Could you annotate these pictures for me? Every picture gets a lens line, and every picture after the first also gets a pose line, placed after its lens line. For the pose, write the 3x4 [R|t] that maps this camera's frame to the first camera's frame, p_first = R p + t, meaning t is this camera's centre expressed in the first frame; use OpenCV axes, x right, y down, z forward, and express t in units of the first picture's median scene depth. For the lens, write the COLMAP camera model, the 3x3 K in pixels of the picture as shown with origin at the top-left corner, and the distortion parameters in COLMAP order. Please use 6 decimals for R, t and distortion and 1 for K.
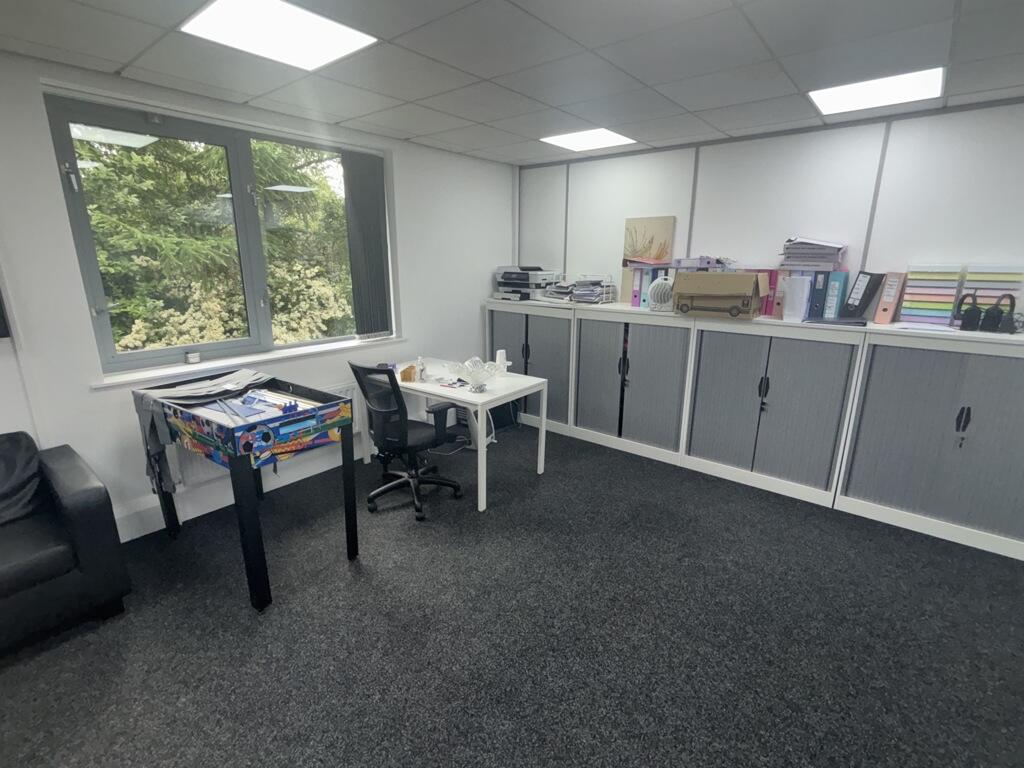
lens RADIAL K [[485.7, 0, 513.5], [0, 485.7, 381.6], [0, 0, 1]] dist [-0.002802, -0.000256]
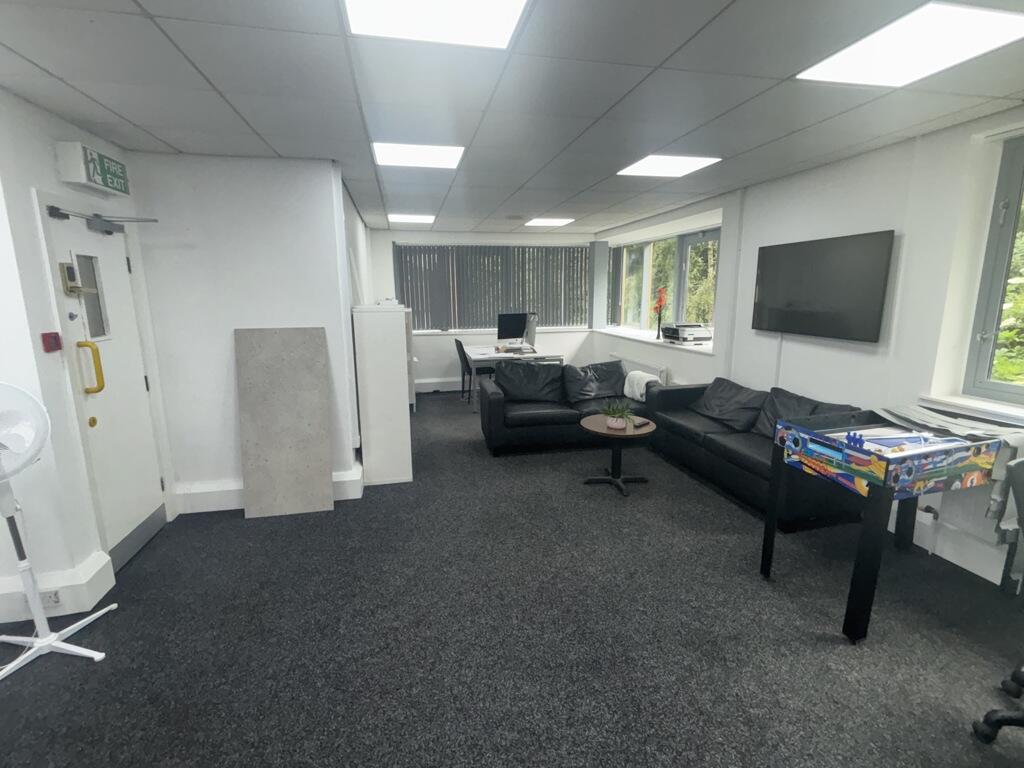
lens RADIAL K [[485.7, 0, 512.6], [0, 485.7, 386.8], [0, 0, 1]] dist [-0.002802, -0.000256]
pose [[-0.617147, 0.158251, -0.770770, 0.748458], [-0.188214, 0.921440, 0.339887, -0.263488], [0.764006, 0.354830, -0.538879, 1.043190]]
